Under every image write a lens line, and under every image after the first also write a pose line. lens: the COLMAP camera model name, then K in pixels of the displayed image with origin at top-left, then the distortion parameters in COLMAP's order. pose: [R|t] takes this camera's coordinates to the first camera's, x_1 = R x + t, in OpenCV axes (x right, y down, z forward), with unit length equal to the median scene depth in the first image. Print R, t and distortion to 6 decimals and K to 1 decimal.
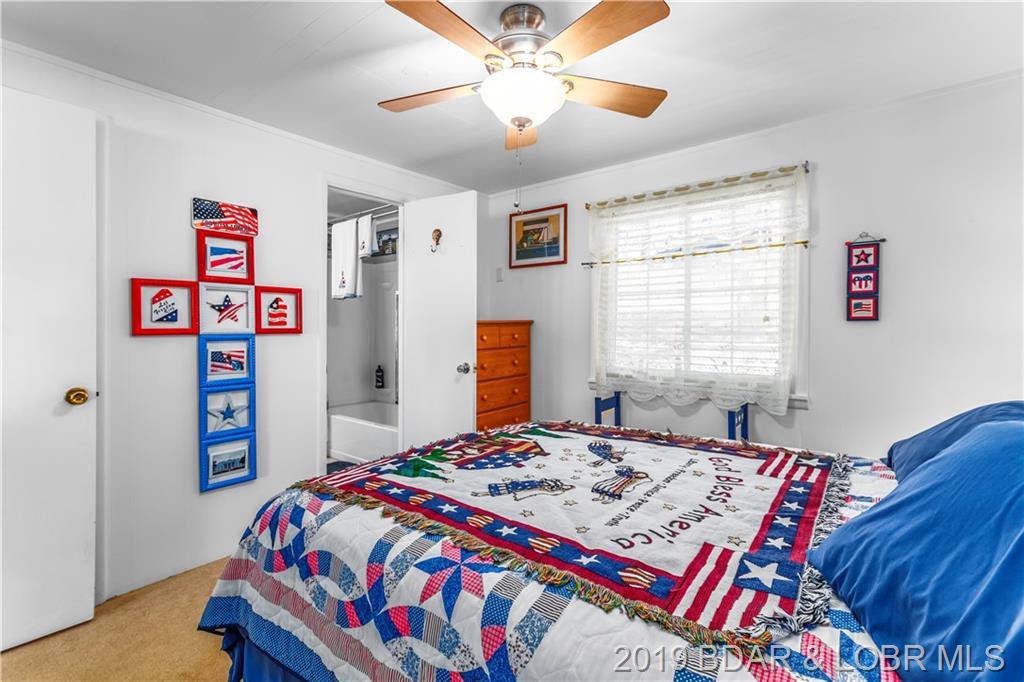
lens RADIAL K [[460.3, 0, 503.3], [0, 460.3, 337.1], [0, 0, 1]] dist [0.008377, -0.003577]
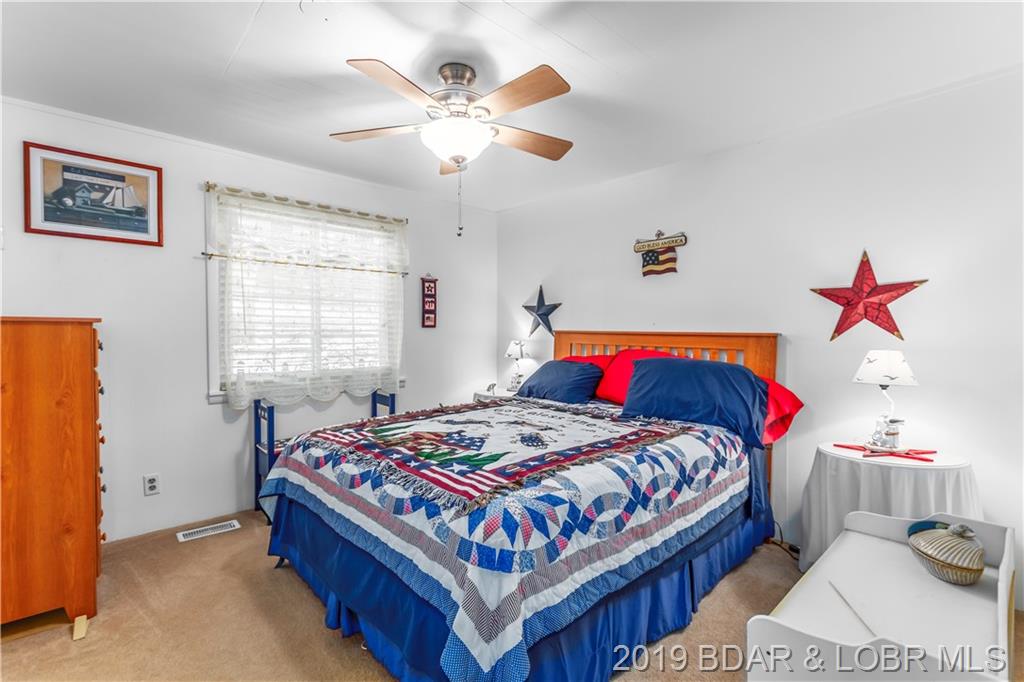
lens RADIAL K [[460.3, 0, 504.4], [0, 460.3, 343.9], [0, 0, 1]] dist [0.008377, -0.003577]
pose [[0.163300, -0.021833, 0.986335, -0.717889], [0.020929, 0.999607, 0.018662, -0.002141], [-0.986355, 0.017596, 0.163692, 0.434410]]
